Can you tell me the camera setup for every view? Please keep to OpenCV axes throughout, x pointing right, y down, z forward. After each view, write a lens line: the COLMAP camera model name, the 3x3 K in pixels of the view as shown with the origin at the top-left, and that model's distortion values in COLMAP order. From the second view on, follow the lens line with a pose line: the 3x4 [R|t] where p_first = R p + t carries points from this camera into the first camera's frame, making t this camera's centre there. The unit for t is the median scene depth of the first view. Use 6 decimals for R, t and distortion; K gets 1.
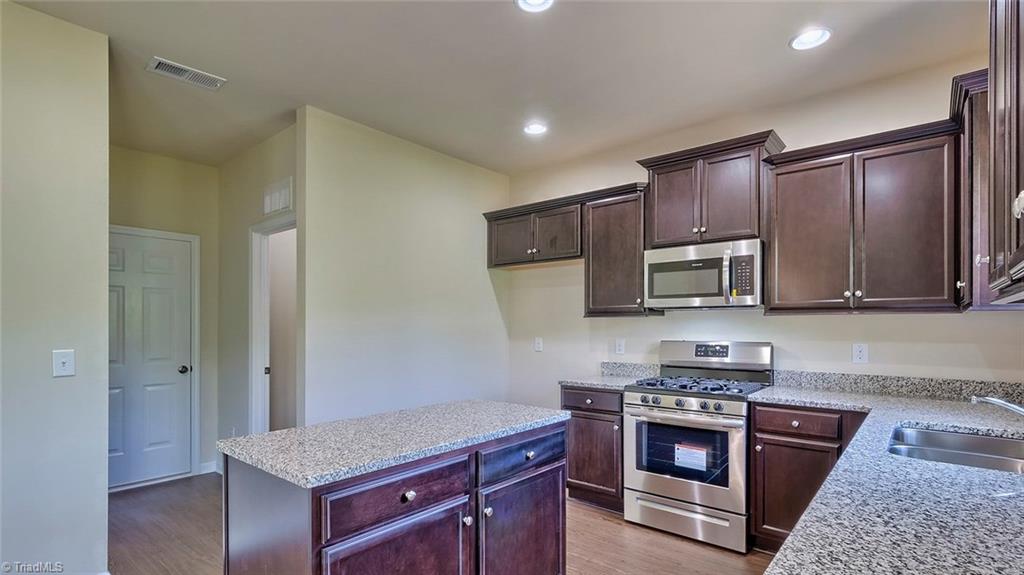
lens RADIAL K [[490.2, 0, 512.9], [0, 490.2, 324.1], [0, 0, 1]] dist [-0.000051, 0.000715]
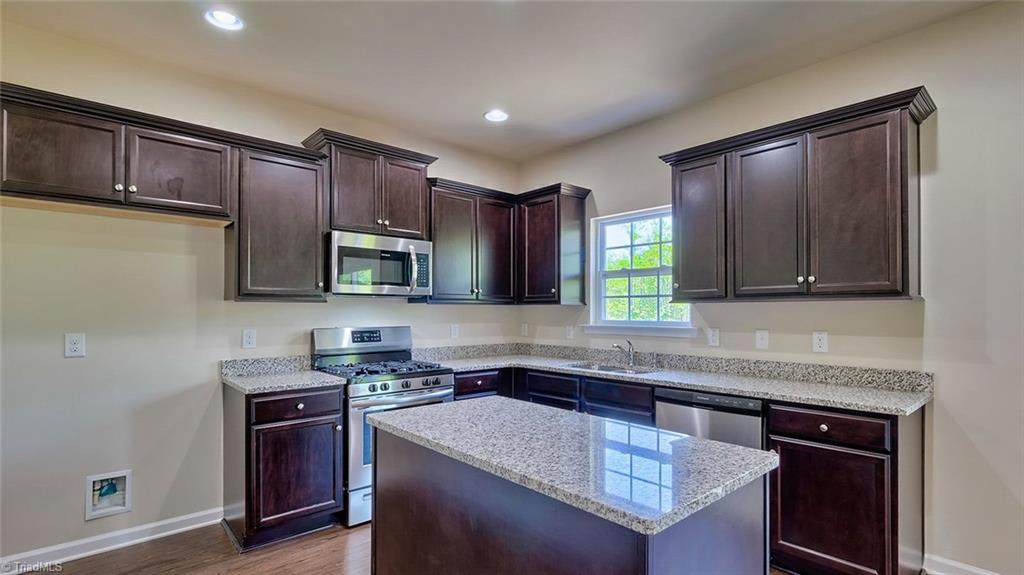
lens RADIAL K [[482.3, 0, 518.0], [0, 482.3, 310.0], [0, 0, 1]] dist [0.002372, 0.000196]
pose [[0.130534, 0.004993, 0.991431, -0.653700], [-0.003192, 0.999984, -0.004616, 0.002139], [-0.991439, -0.002562, 0.130547, 0.608842]]
